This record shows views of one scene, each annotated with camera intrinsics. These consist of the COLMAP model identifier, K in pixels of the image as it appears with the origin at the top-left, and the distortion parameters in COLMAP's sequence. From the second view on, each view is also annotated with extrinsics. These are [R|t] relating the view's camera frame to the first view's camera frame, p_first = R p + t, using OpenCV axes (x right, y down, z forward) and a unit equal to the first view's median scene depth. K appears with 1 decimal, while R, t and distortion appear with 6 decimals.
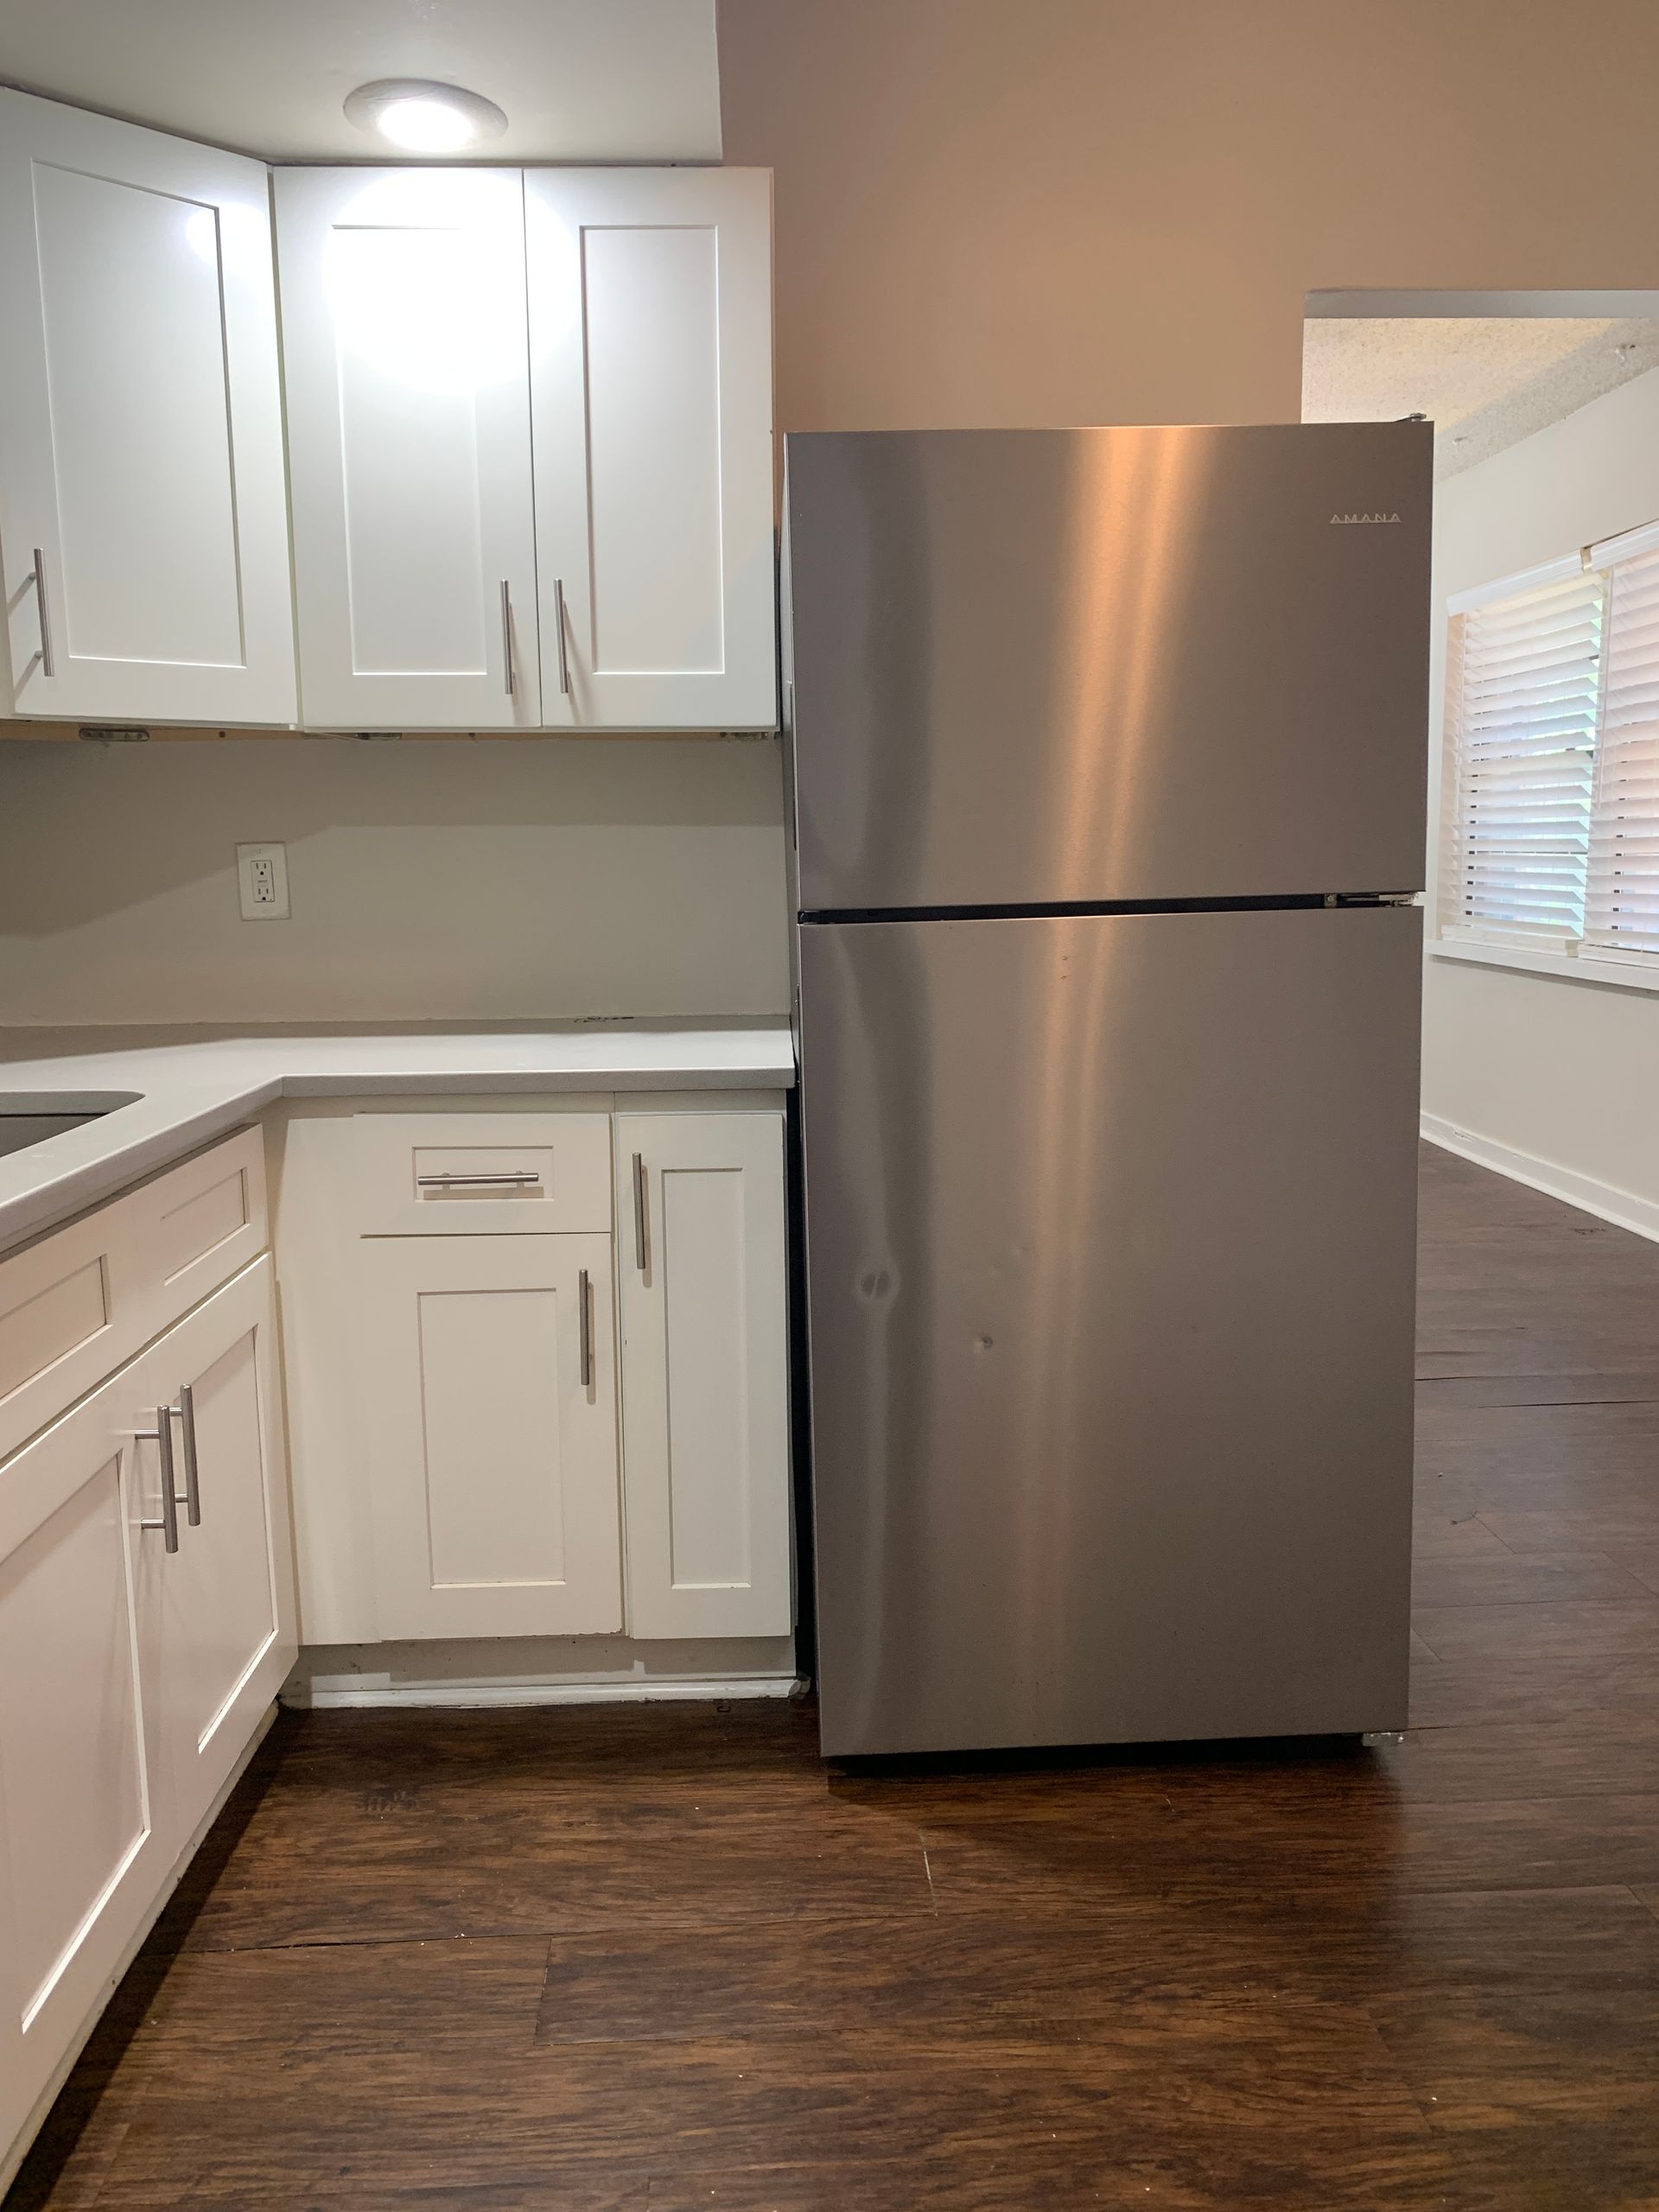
lens RADIAL K [[1721.6, 0, 829.5], [0, 1721.6, 1106.0], [0, 0, 1]] dist [0.008274, -0.012162]
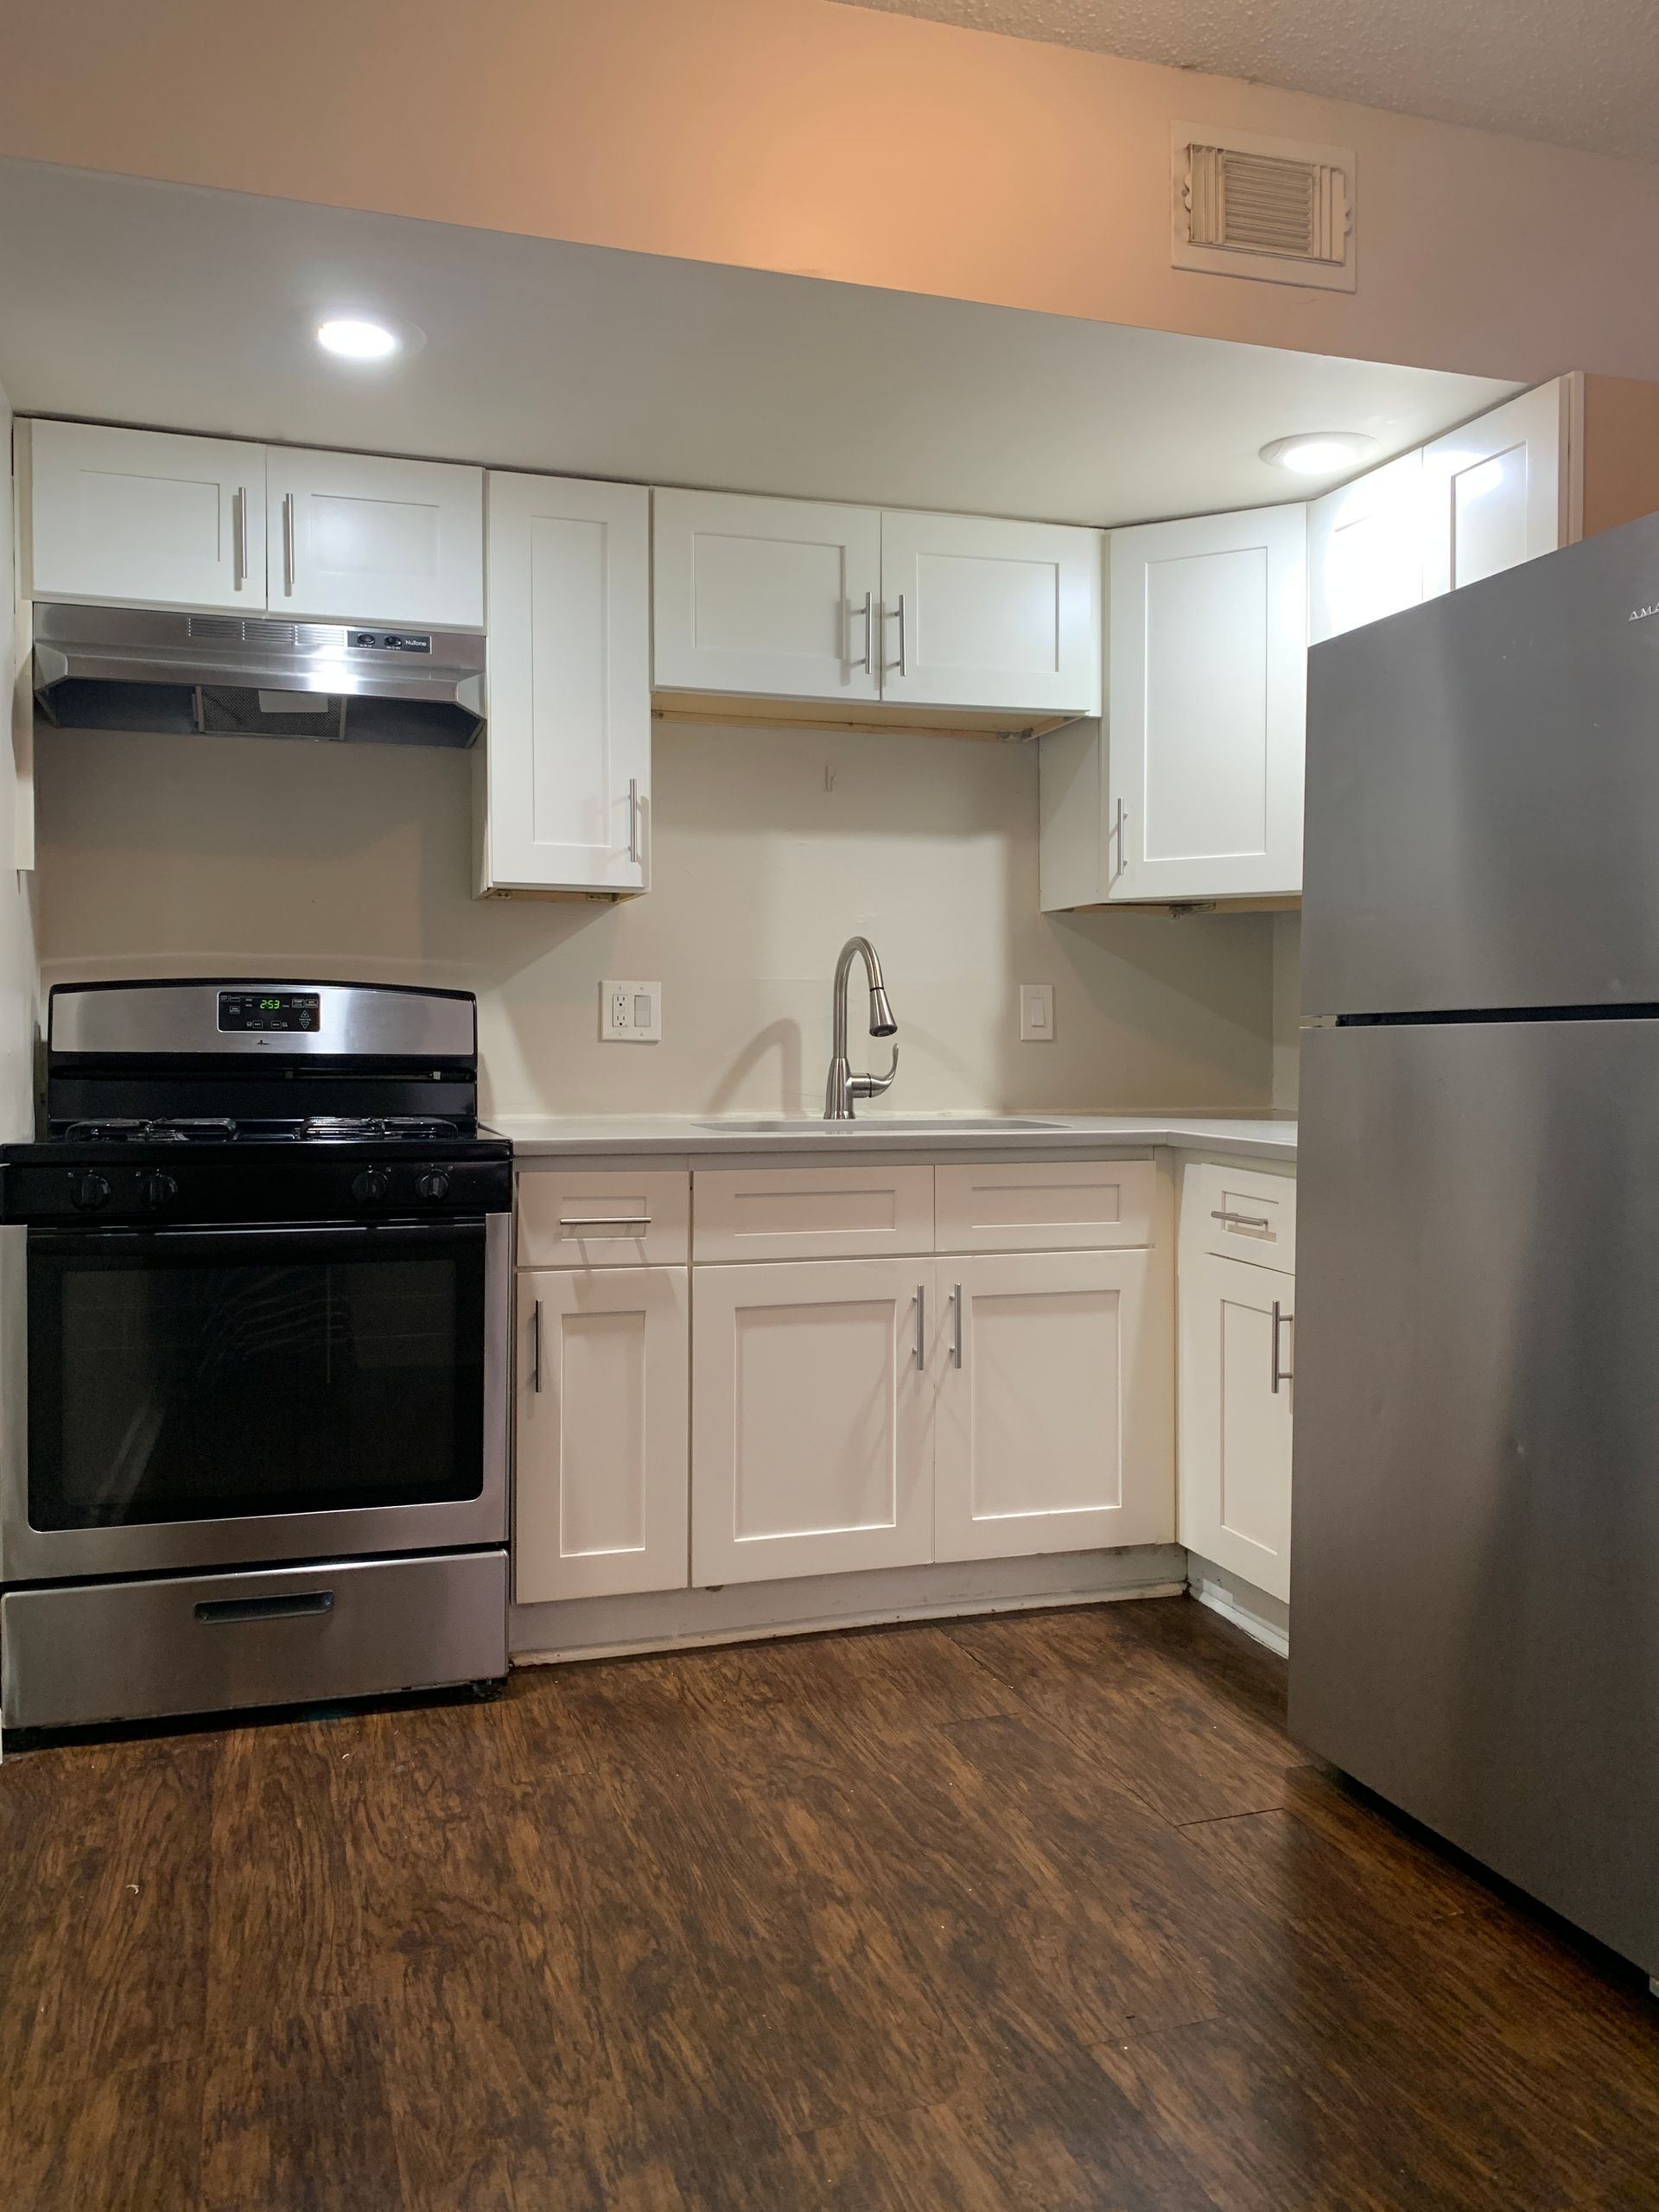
lens RADIAL K [[1741.9, 0, 842.6], [0, 1741.9, 1121.7], [0, 0, 1]] dist [0.118038, -0.227566]
pose [[0.271772, 0.059627, -0.960513, 1.138666], [-0.157668, 0.987351, 0.016682, -0.006632], [0.949358, 0.146909, 0.277735, 0.348040]]
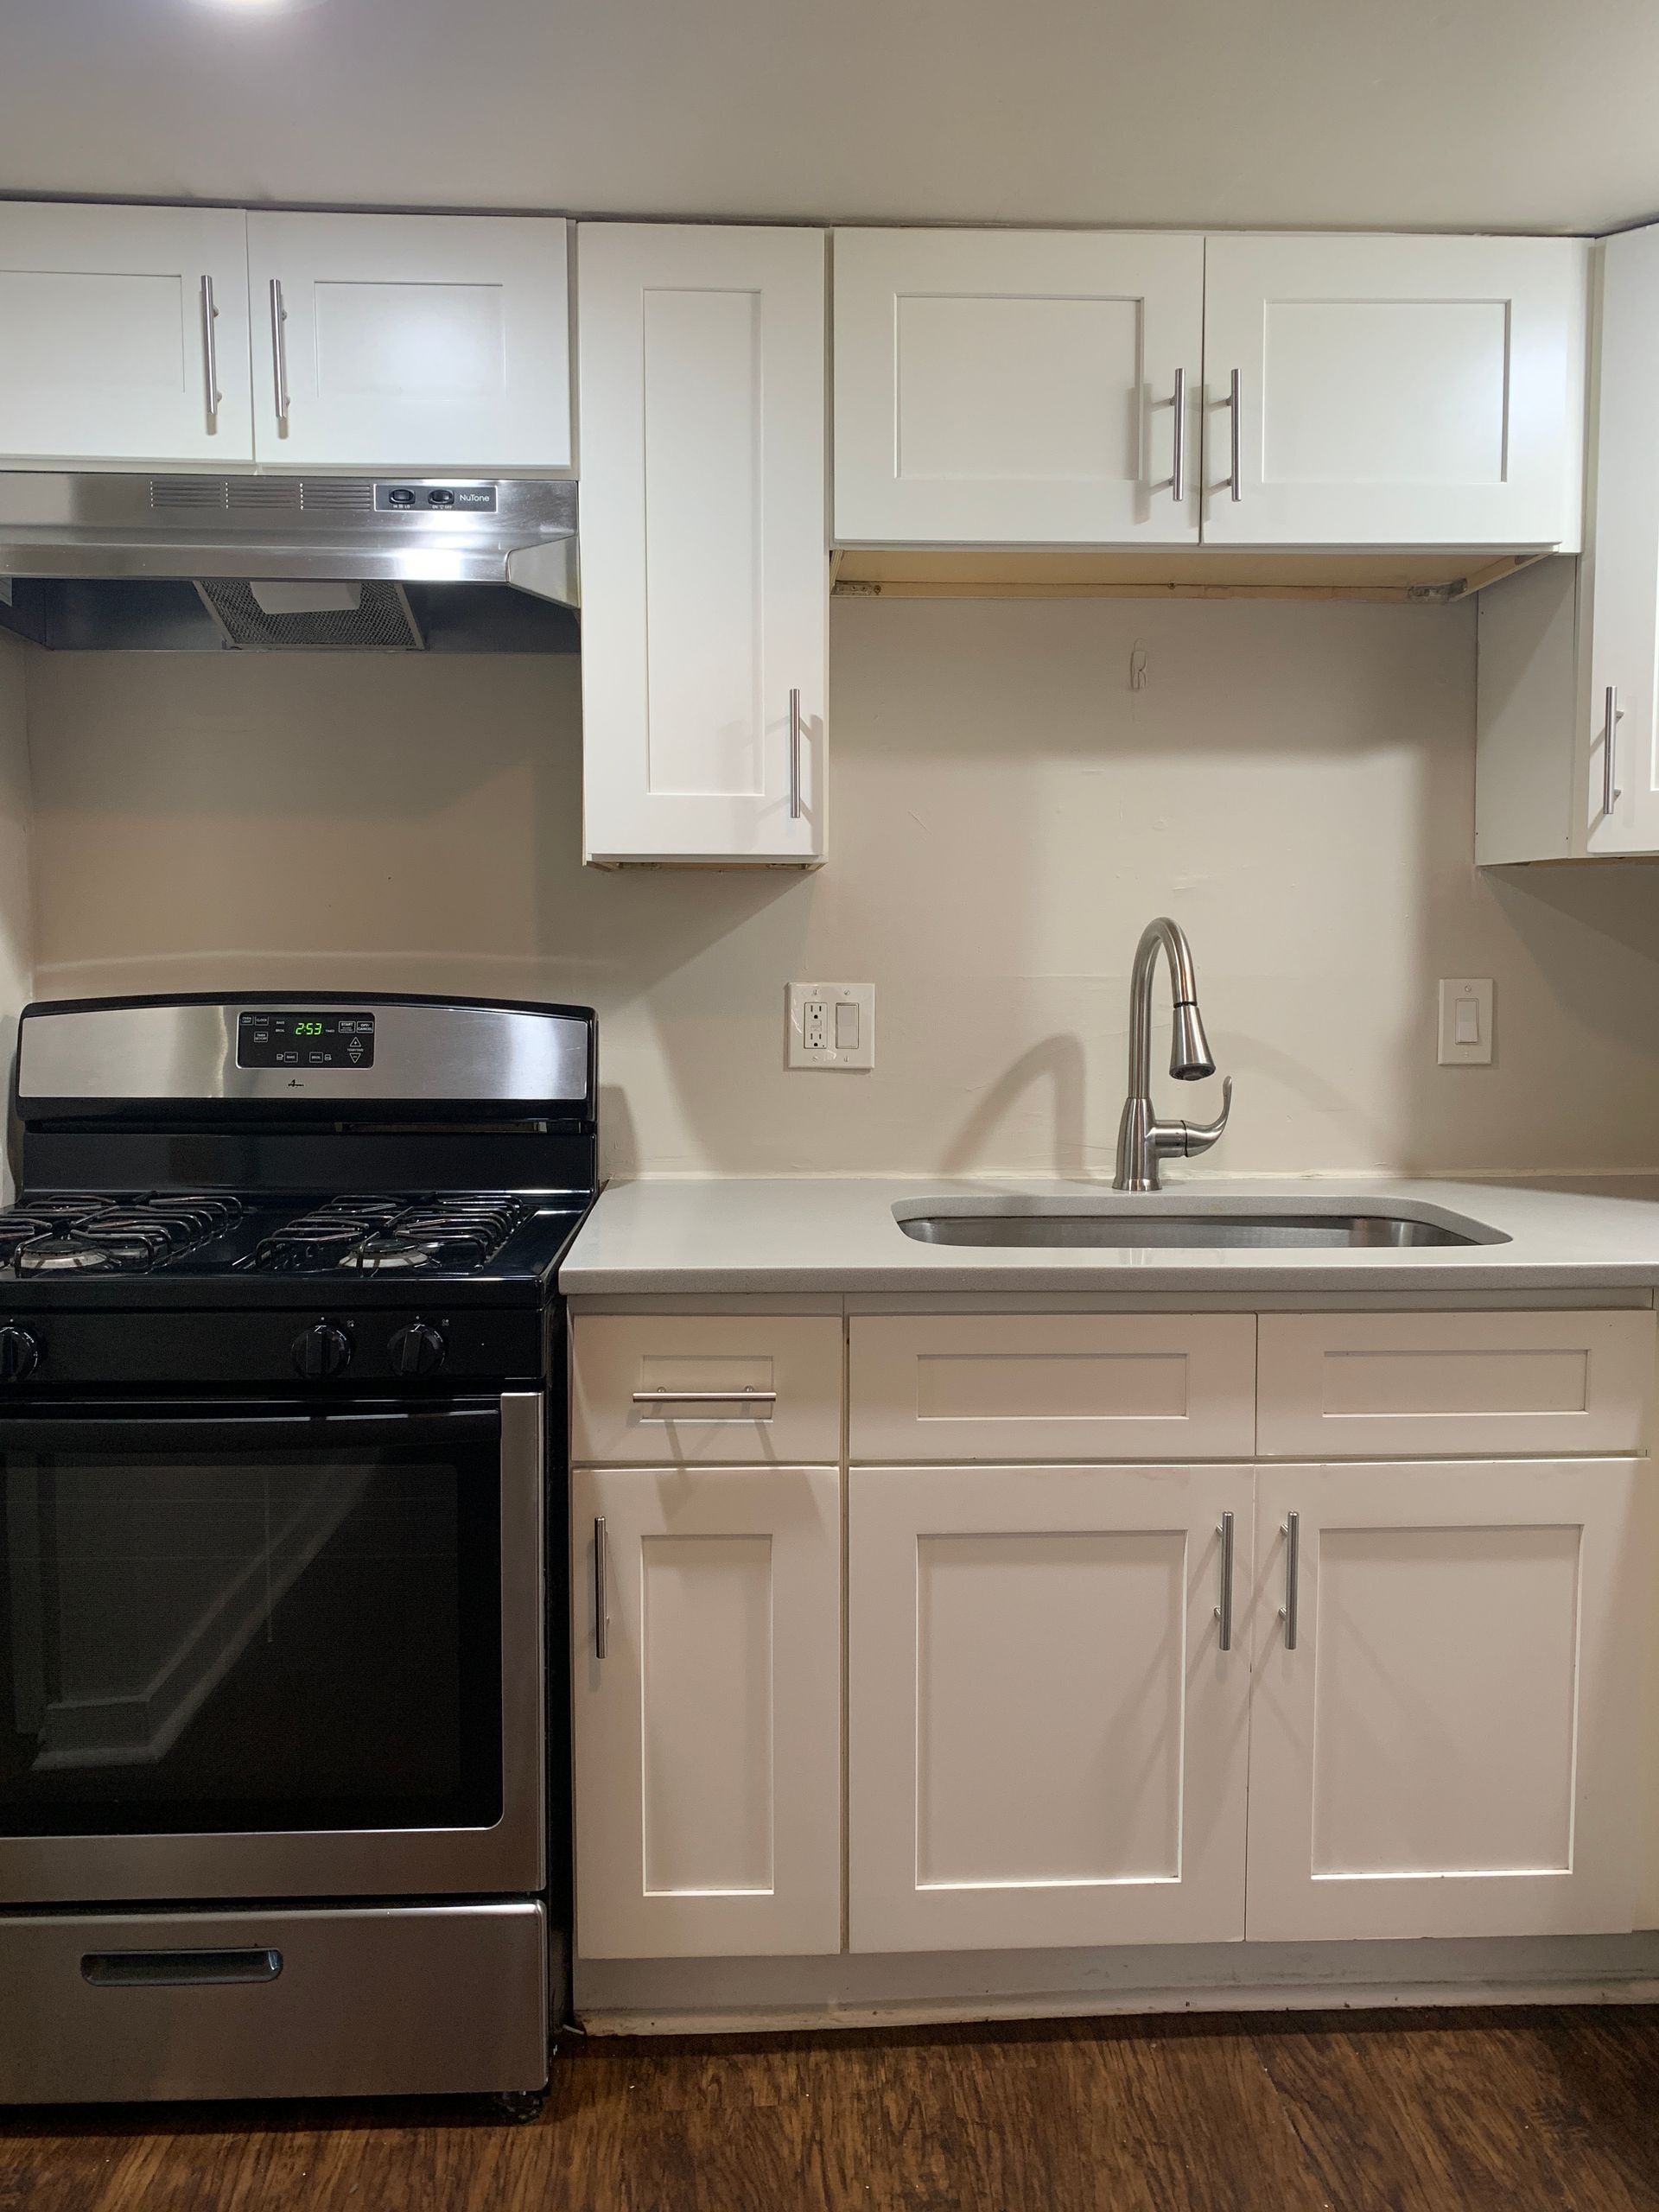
lens RADIAL K [[1721.6, 0, 829.5], [0, 1721.6, 1106.0], [0, 0, 1]] dist [0.008274, -0.012162]
pose [[0.011385, 0.111393, -0.993711, 0.566532], [-0.158074, 0.981480, 0.108211, -0.130104], [0.987362, 0.155847, 0.028783, 0.595606]]
